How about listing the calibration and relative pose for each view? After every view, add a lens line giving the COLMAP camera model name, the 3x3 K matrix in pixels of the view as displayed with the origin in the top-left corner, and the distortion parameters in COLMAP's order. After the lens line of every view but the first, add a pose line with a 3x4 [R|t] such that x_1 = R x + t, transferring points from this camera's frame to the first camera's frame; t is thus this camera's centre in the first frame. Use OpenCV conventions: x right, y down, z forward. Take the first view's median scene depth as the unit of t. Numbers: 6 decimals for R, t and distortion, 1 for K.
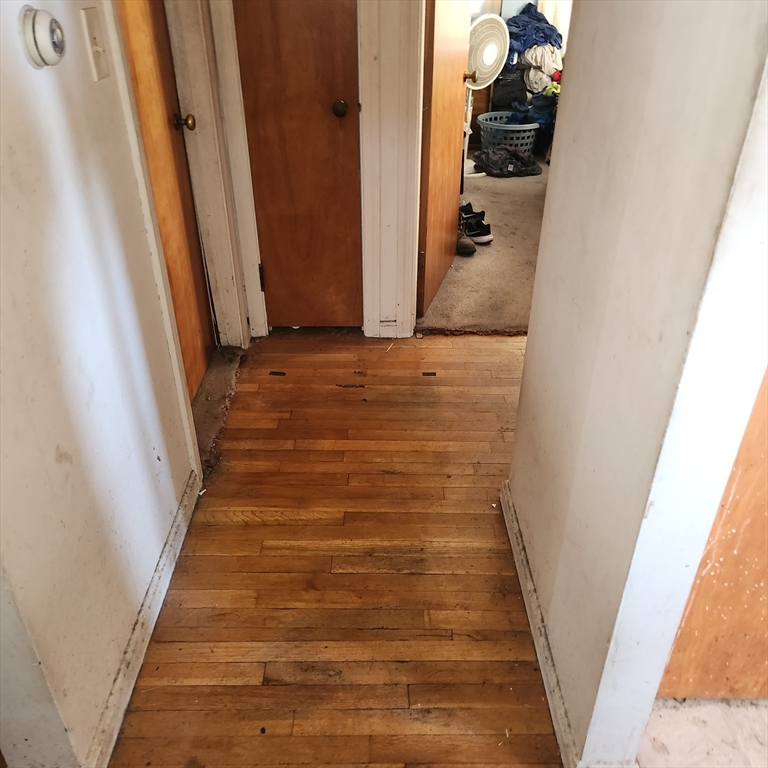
lens RADIAL K [[678.7, 0, 384.3], [0, 678.7, 383.6], [0, 0, 1]] dist [0.064304, -0.047902]
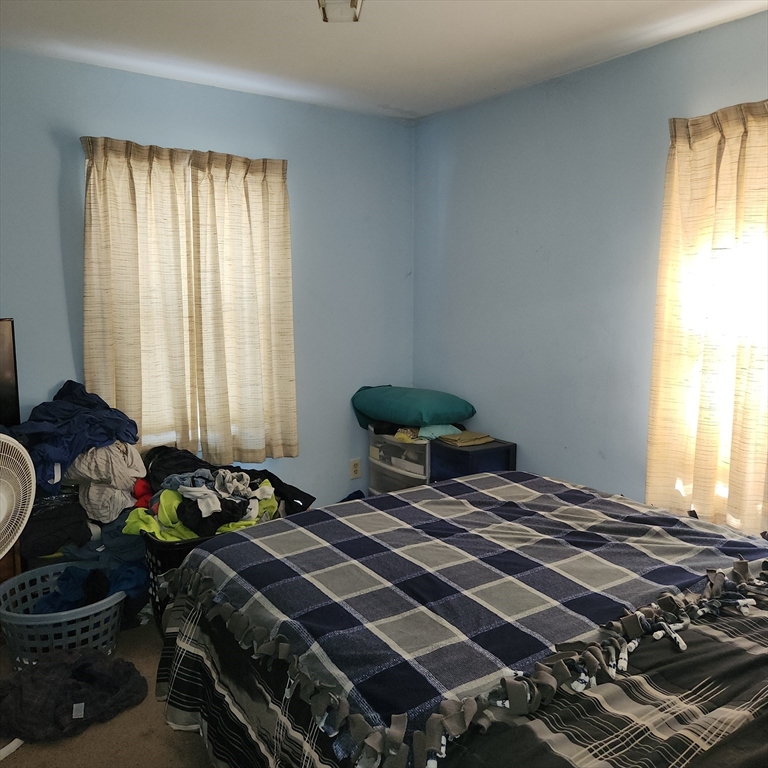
lens RADIAL K [[678.7, 0, 383.3], [0, 678.7, 382.4], [0, 0, 1]] dist [0.064304, -0.047902]
pose [[0.822865, -0.077481, 0.562930, 0.100653], [0.288310, 0.910604, -0.296103, -0.299187], [-0.489664, 0.405951, 0.771643, 0.413906]]
